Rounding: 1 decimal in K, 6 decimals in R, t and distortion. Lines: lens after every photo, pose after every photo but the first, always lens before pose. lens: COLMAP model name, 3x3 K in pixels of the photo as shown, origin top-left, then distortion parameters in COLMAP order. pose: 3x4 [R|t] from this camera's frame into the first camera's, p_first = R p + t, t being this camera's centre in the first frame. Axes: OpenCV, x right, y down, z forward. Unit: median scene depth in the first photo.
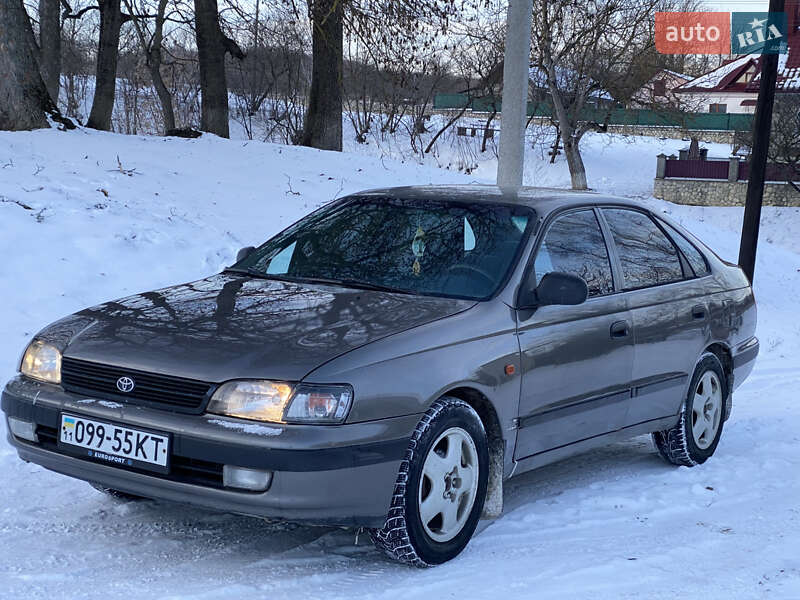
lens RADIAL K [[1291.2, 0, 400.0], [0, 1291.2, 300.0], [0, 0, 1]] dist [0.152547, -0.037185]
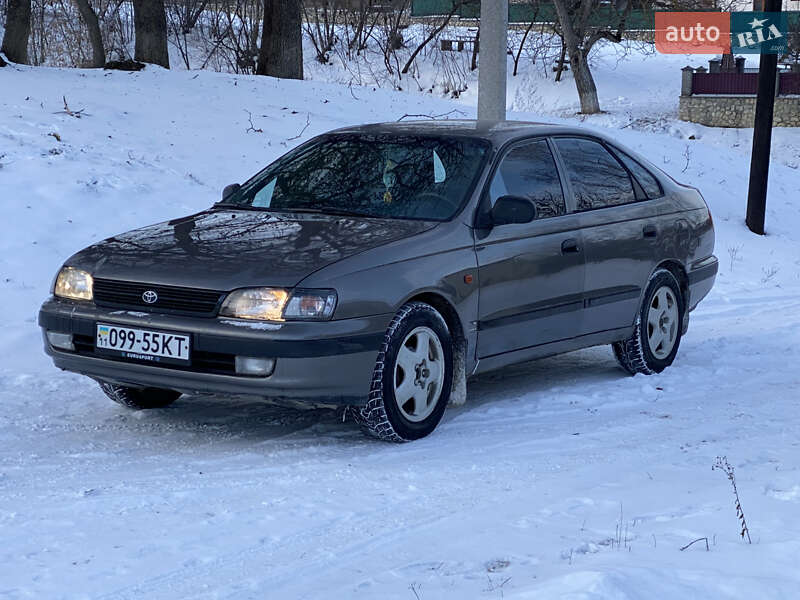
lens RADIAL K [[1690.7, 0, 400.0], [0, 1690.7, 300.0], [0, 0, 1]] dist [0.093186, 0.463093]
pose [[0.999348, -0.034129, 0.011761, 0.003980], [0.033855, 0.999169, 0.022704, 0.036234], [-0.012526, -0.022291, 0.999673, -0.539730]]
